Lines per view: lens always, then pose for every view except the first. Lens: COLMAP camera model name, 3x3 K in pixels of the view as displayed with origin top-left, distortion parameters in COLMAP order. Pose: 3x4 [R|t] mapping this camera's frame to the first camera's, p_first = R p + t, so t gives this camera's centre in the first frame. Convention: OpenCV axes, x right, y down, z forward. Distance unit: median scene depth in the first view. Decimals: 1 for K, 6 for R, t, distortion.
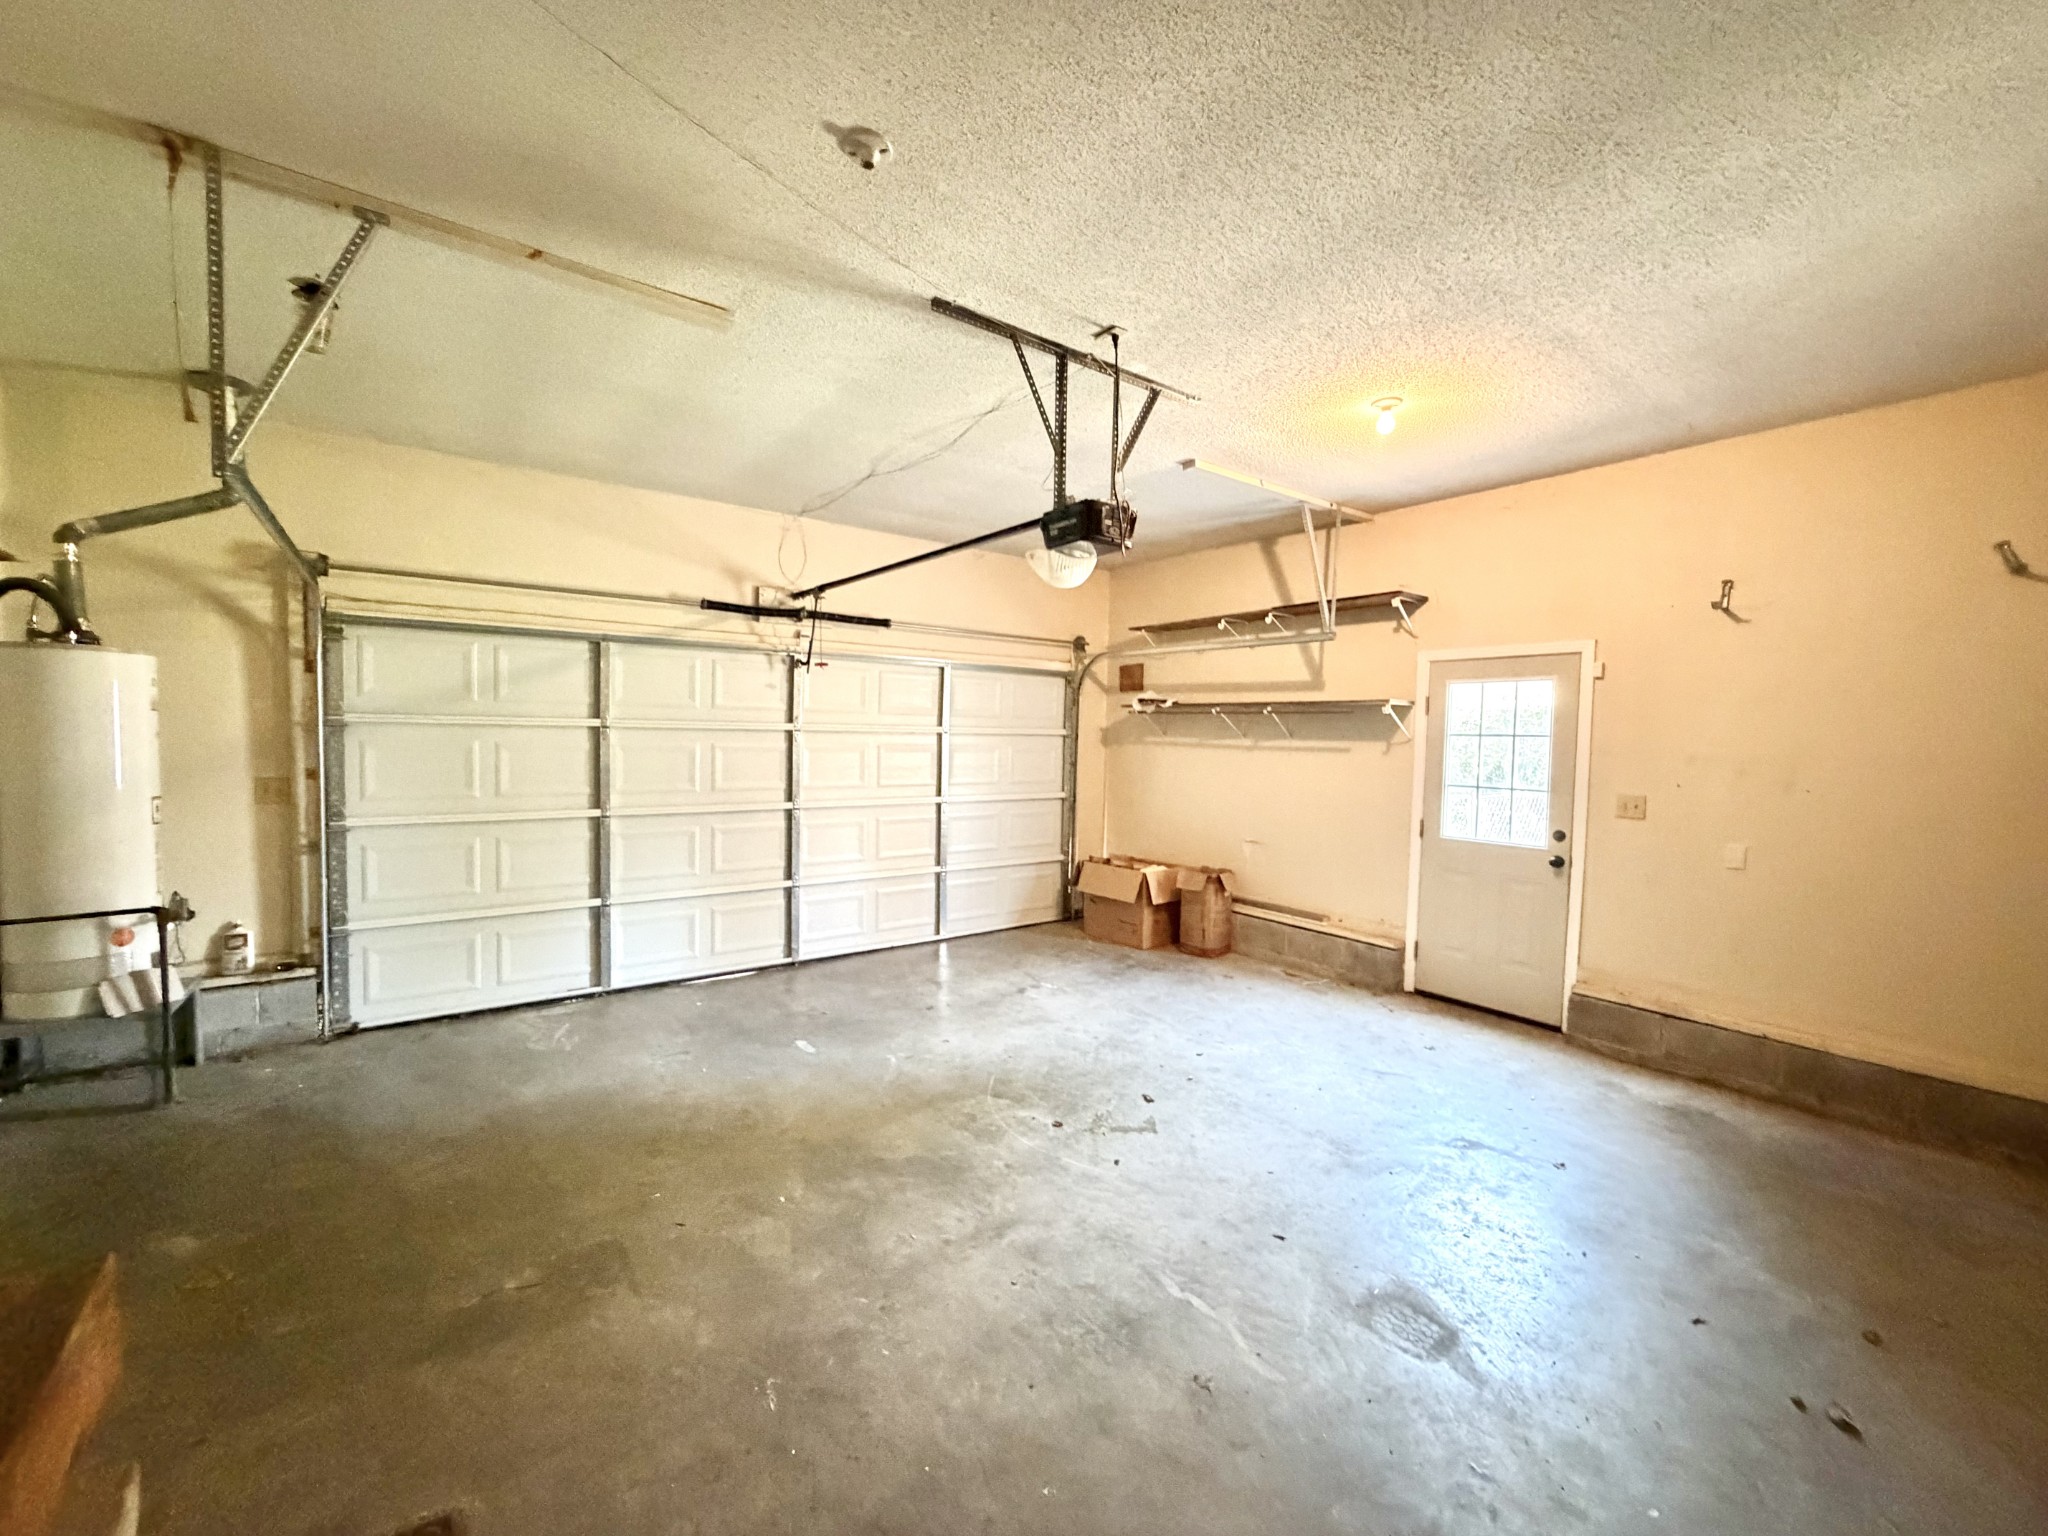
lens RADIAL K [[832.1, 0, 1016.6], [0, 832.1, 770.9], [0, 0, 1]] dist [0.000264, -0.000117]
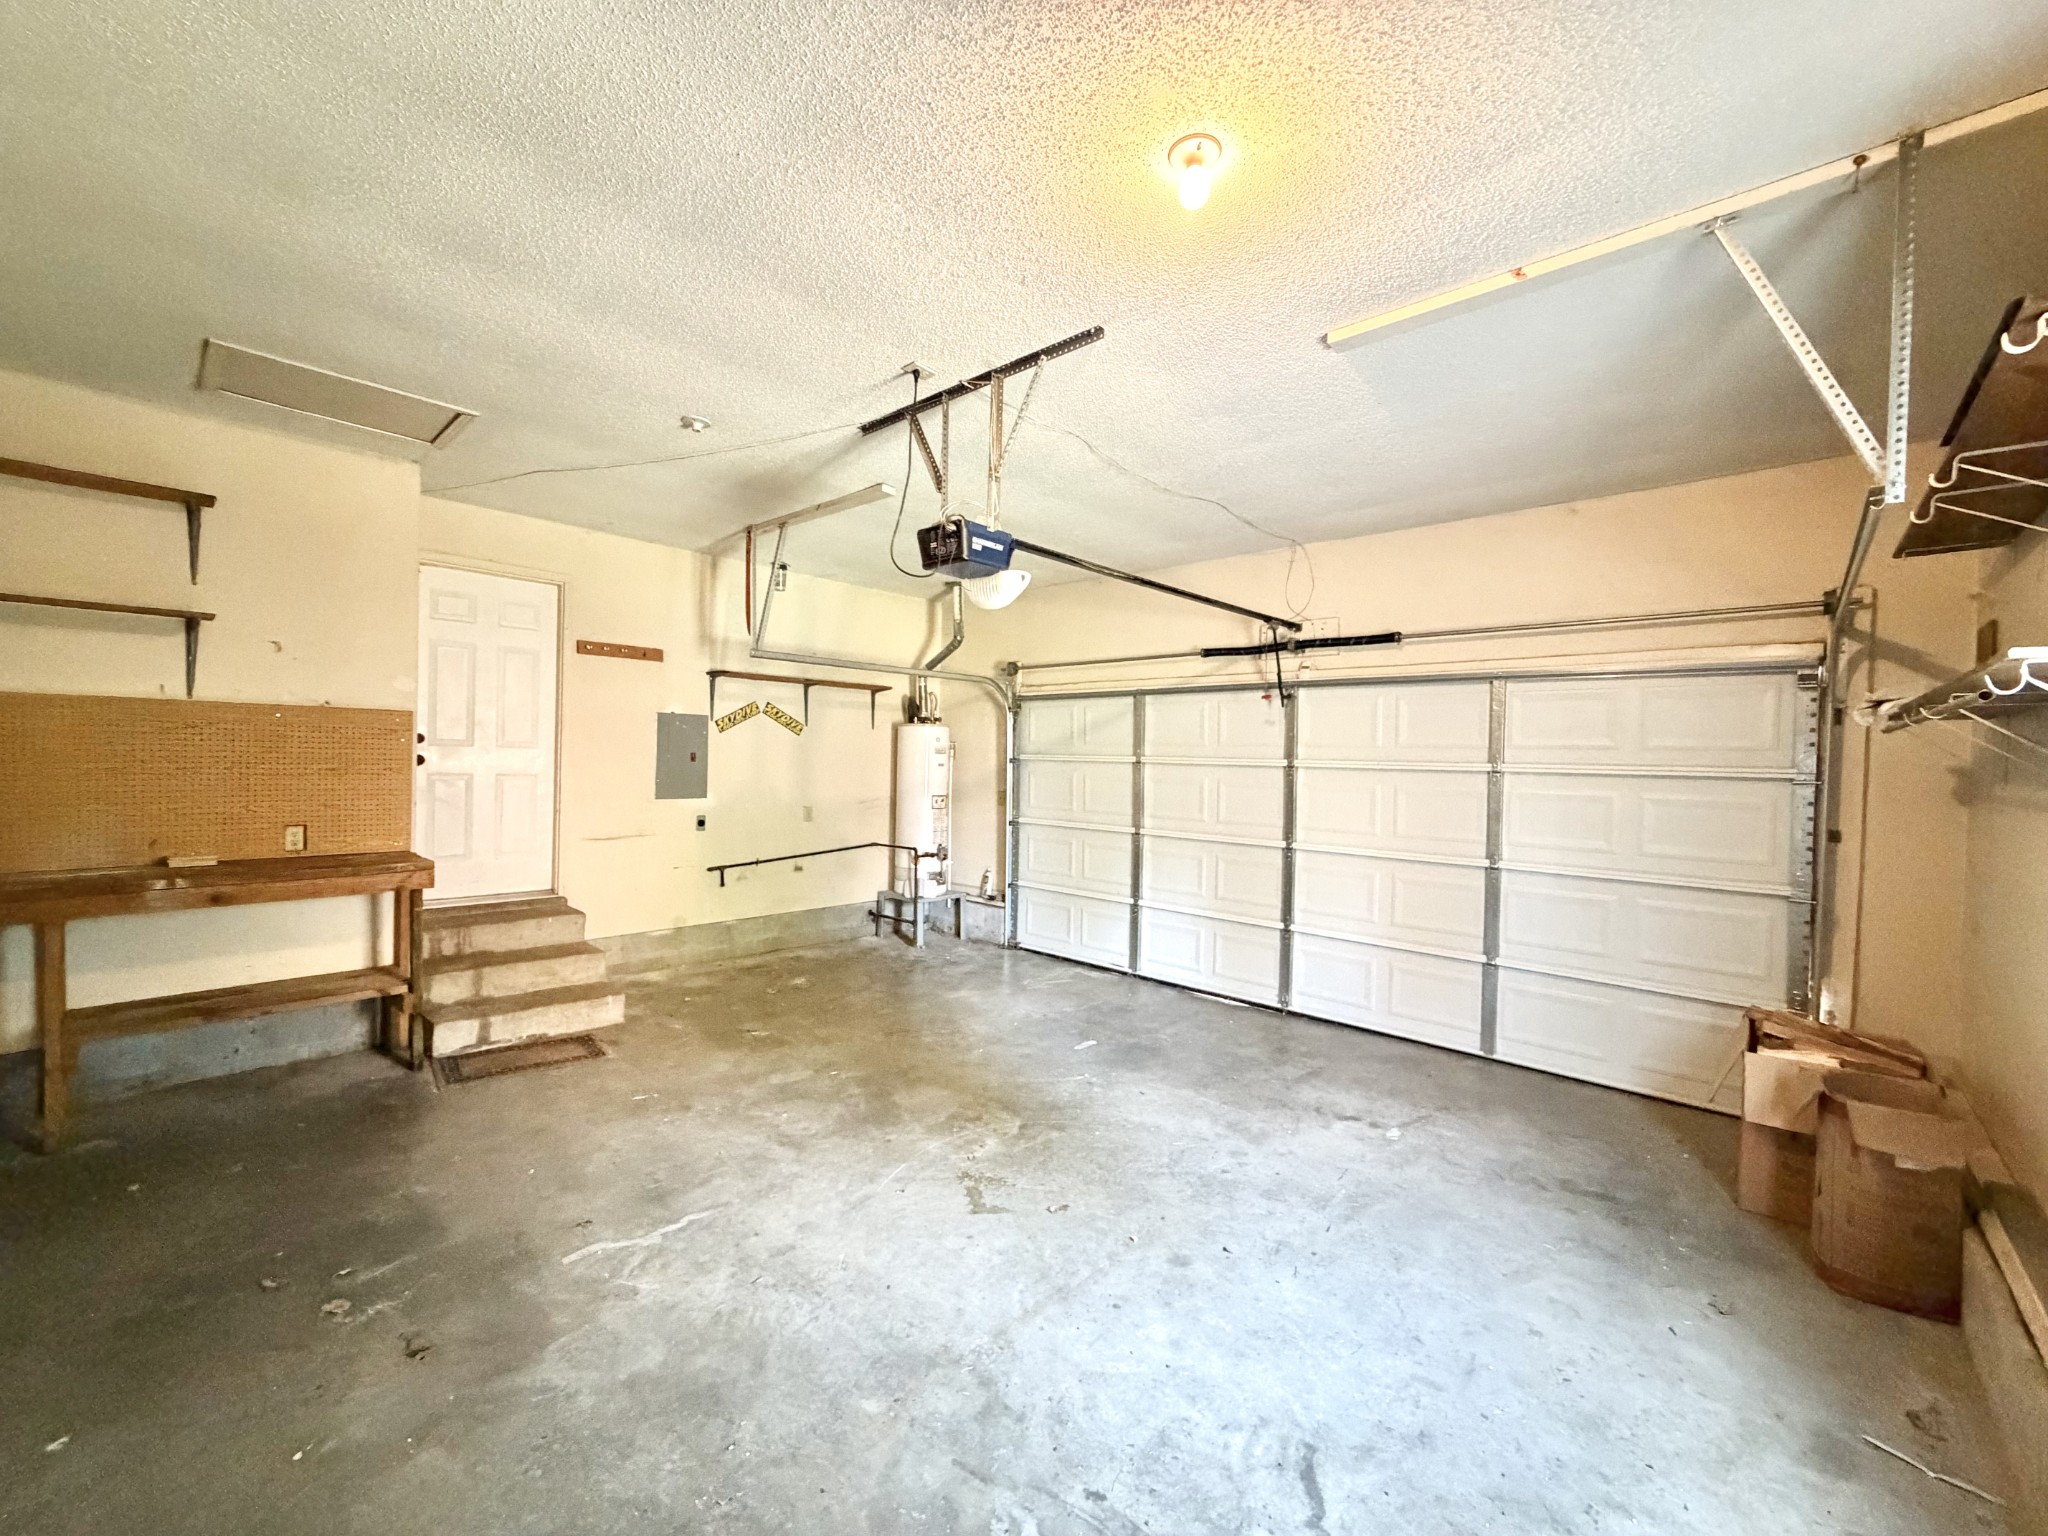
lens RADIAL K [[832.1, 0, 1016.4], [0, 832.1, 769.3], [0, 0, 1]] dist [0.000264, -0.000117]
pose [[0.174378, -0.002214, -0.984676, 0.762094], [-0.066863, 0.997663, -0.014084, -0.013158], [0.982406, 0.068294, 0.173823, 0.638630]]
